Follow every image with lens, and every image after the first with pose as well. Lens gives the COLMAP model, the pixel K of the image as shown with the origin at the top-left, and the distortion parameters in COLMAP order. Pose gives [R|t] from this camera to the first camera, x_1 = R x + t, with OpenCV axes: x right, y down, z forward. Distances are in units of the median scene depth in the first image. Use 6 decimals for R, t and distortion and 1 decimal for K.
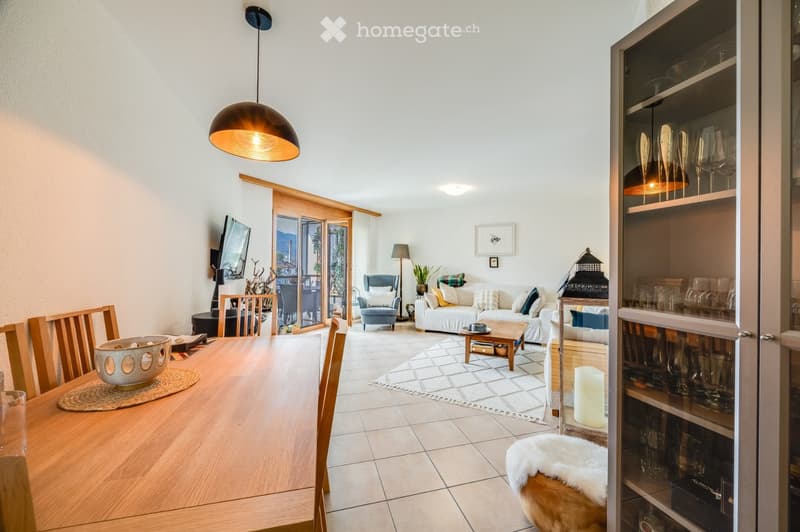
lens RADIAL K [[306.6, 0, 400.9], [0, 306.6, 266.5], [0, 0, 1]] dist [0.003673, 0.000035]
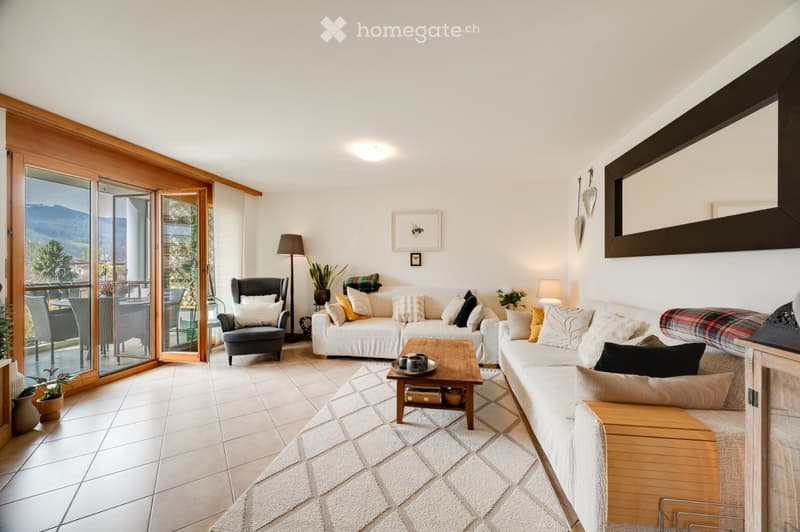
lens RADIAL K [[306.6, 0, 404.0], [0, 306.6, 267.4], [0, 0, 1]] dist [0.003673, 0.000035]
pose [[0.944965, -0.009703, 0.327029, 0.016745], [0.007518, 0.999940, 0.007947, 0.000254], [-0.327086, -0.005051, 0.944981, 0.269837]]
